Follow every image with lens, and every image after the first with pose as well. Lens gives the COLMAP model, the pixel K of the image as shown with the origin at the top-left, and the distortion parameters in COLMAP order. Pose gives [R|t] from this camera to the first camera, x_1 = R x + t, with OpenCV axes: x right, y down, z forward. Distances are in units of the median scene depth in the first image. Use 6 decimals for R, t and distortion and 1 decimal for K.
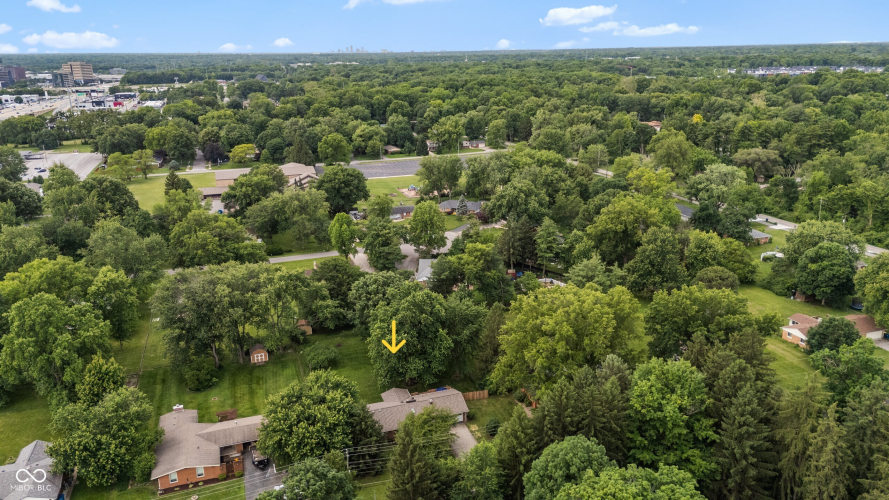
lens RADIAL K [[650.5, 0, 444.8], [0, 650.5, 258.3], [0, 0, 1]] dist [0.072700, -0.069724]
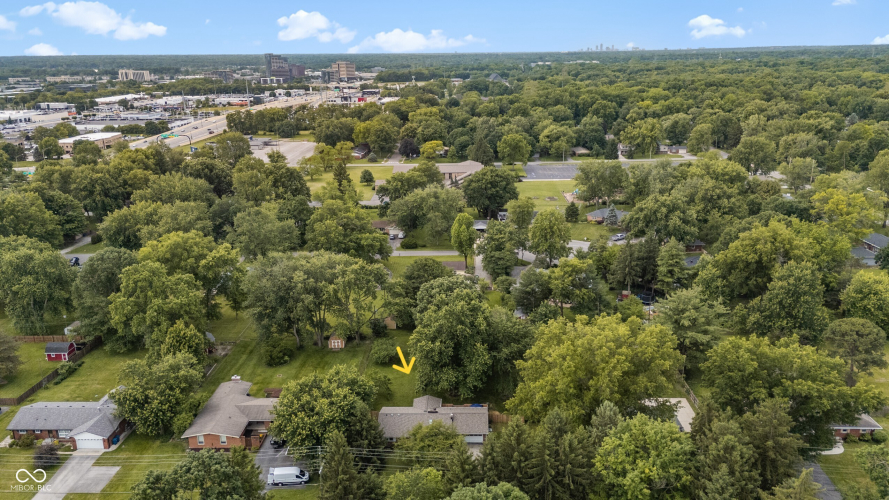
lens RADIAL K [[650.5, 0, 443.6], [0, 650.5, 257.9], [0, 0, 1]] dist [0.072700, -0.069724]
pose [[0.934983, 0.105856, -0.338528, 0.202240], [-0.105218, 0.994242, 0.020294, -0.023511], [0.338727, 0.016645, 0.940737, 0.062503]]
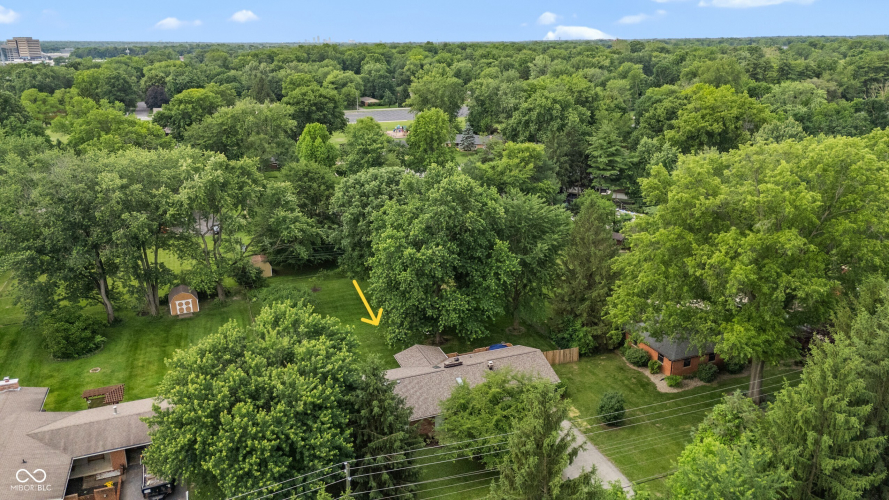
lens RADIAL K [[650.5, 0, 444.7], [0, 650.5, 254.9], [0, 0, 1]] dist [0.072700, -0.069724]
pose [[0.998868, -0.006056, 0.047186, -0.063186], [0.005847, 0.999972, 0.004566, 0.093943], [-0.047212, -0.004285, 0.998876, 0.346184]]
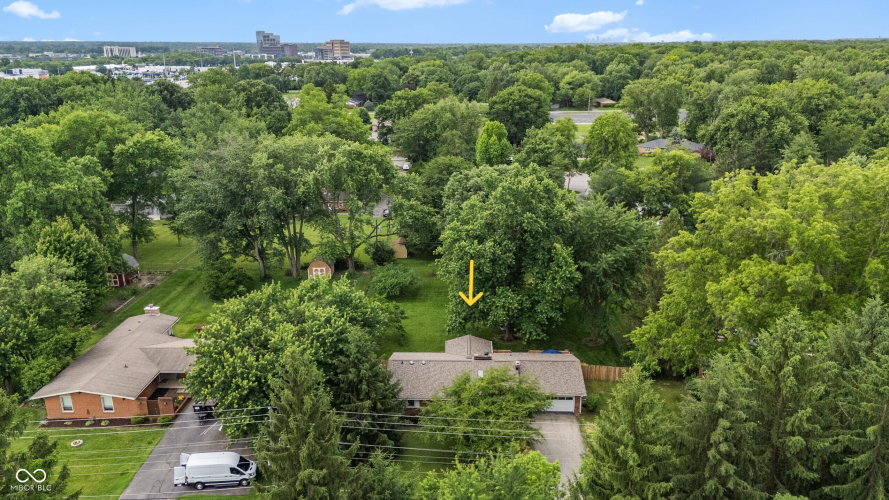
lens RADIAL K [[650.5, 0, 444.8], [0, 650.5, 255.5], [0, 0, 1]] dist [0.072700, -0.069724]
pose [[0.938046, 0.116444, -0.326358, 0.066900], [-0.114191, 0.993115, 0.026123, 0.090916], [0.327153, 0.012763, 0.944885, 0.347306]]
